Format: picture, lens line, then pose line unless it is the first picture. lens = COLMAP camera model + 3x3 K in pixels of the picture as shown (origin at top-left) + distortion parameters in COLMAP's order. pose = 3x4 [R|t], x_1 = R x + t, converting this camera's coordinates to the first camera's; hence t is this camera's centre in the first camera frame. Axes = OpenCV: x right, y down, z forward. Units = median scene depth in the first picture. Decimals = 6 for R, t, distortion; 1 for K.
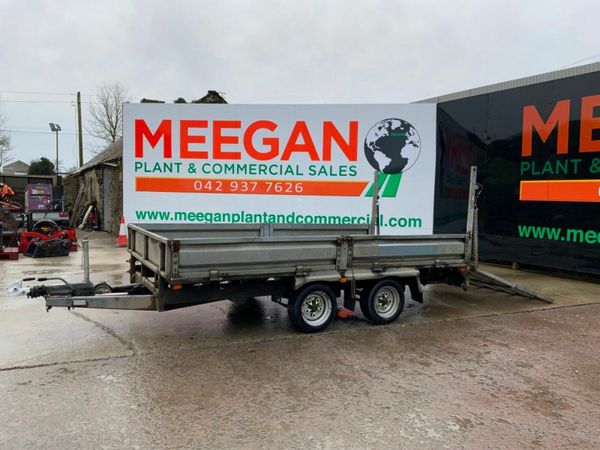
lens RADIAL K [[517.5, 0, 298.5], [0, 517.5, 227.9], [0, 0, 1]] dist [0.131664, -0.181157]
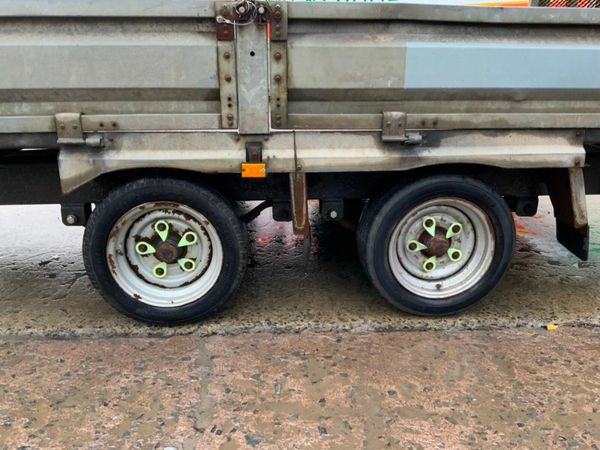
lens RADIAL K [[495.3, 0, 300.0], [0, 495.3, 225.0], [0, 0, 1]] dist [0.083739, -0.153605]
pose [[0.914766, 0.102309, -0.390816, 0.093070], [-0.005888, 0.970675, 0.240325, 0.027252], [0.403942, -0.217539, 0.888542, 0.323085]]
